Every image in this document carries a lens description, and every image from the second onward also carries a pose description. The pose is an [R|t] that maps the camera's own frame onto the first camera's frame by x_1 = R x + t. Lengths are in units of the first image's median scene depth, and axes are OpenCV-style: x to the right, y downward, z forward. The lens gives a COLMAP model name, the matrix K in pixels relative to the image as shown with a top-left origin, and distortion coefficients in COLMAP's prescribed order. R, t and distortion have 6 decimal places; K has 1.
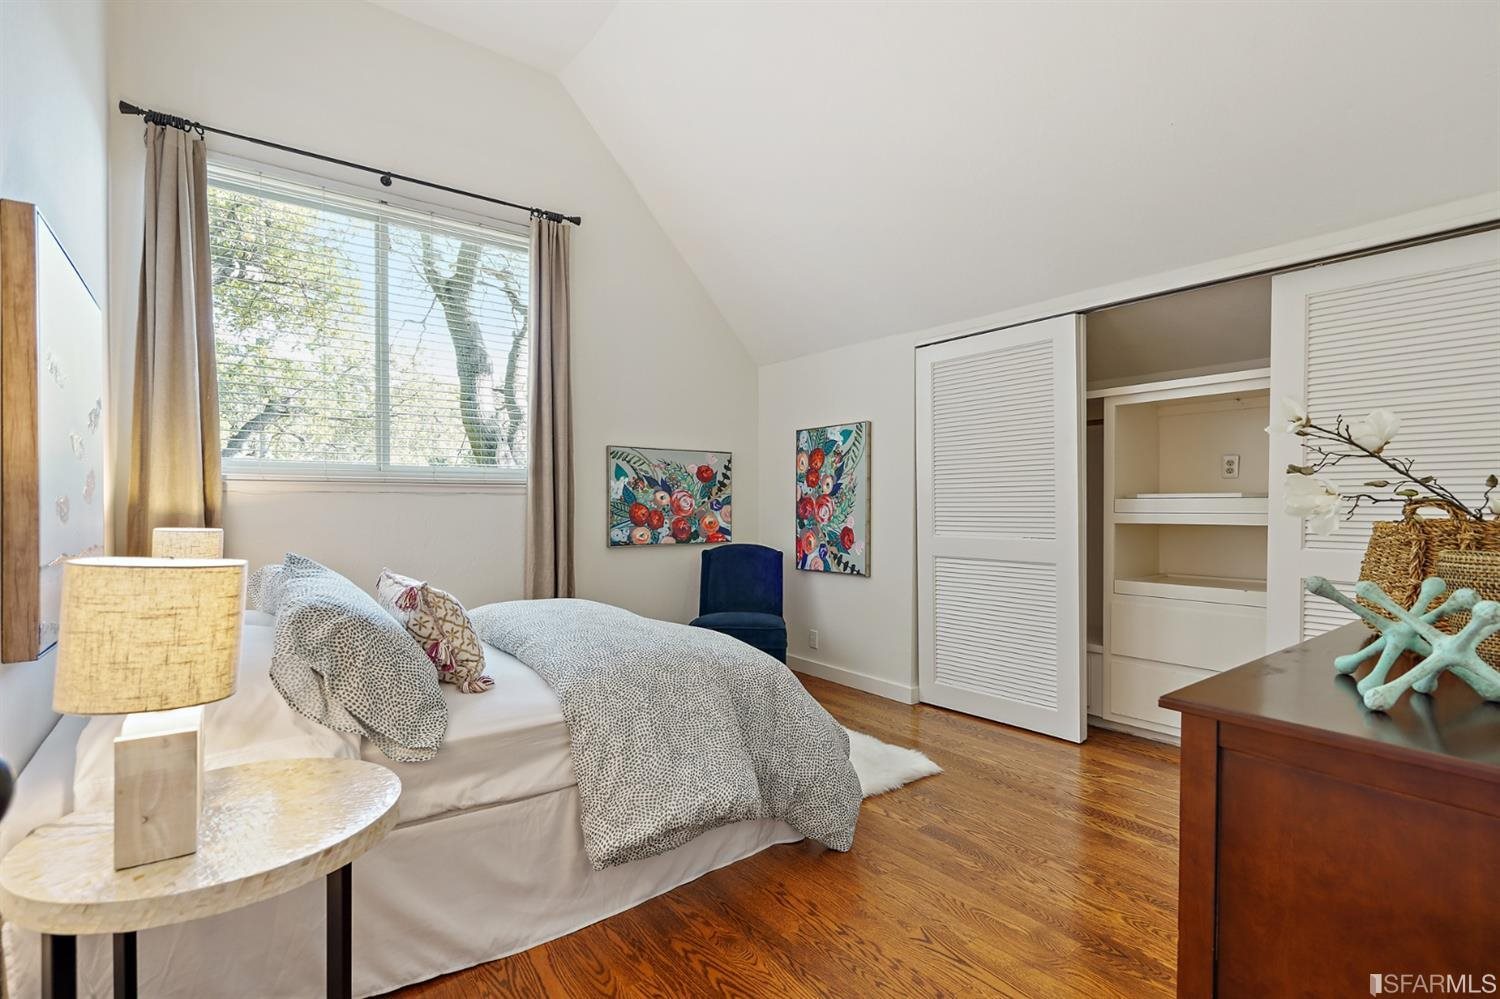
lens RADIAL K [[701.3, 0, 750.0], [0, 701.3, 499.5], [0, 0, 1]] dist [-0.002102, 0.000056]
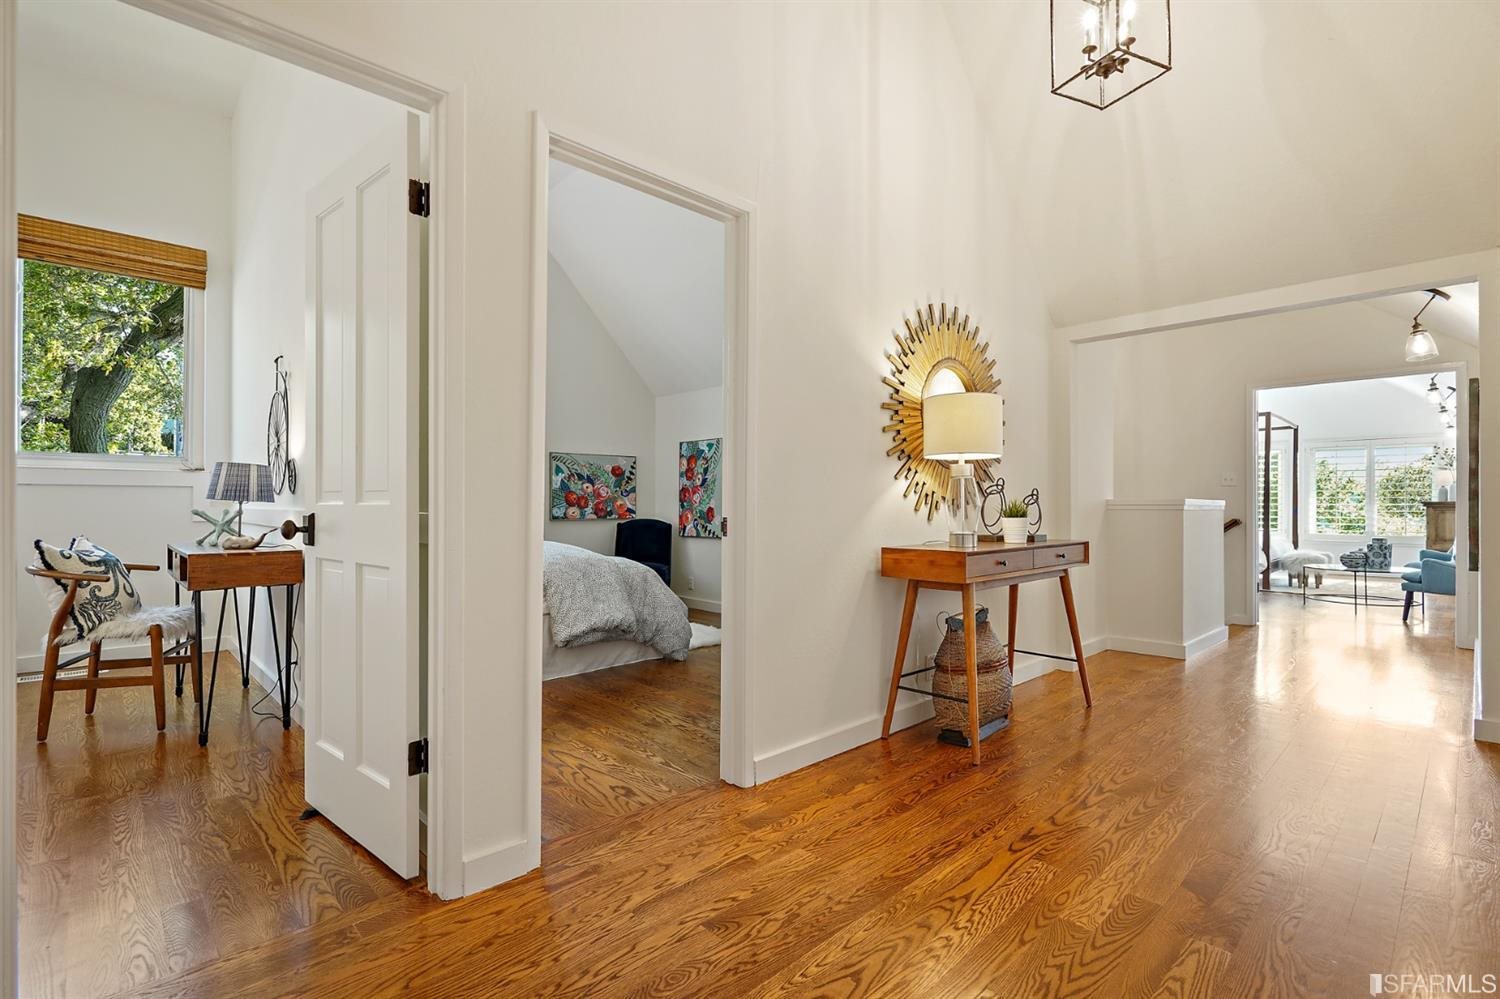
lens RADIAL K [[701.3, 0, 750.0], [0, 701.3, 499.5], [0, 0, 1]] dist [-0.002102, 0.000056]
pose [[0.994245, 0.001596, 0.107117, 0.057122], [-0.001891, 0.999995, 0.002653, 0.018360], [-0.107112, -0.002840, 0.994243, -0.505229]]
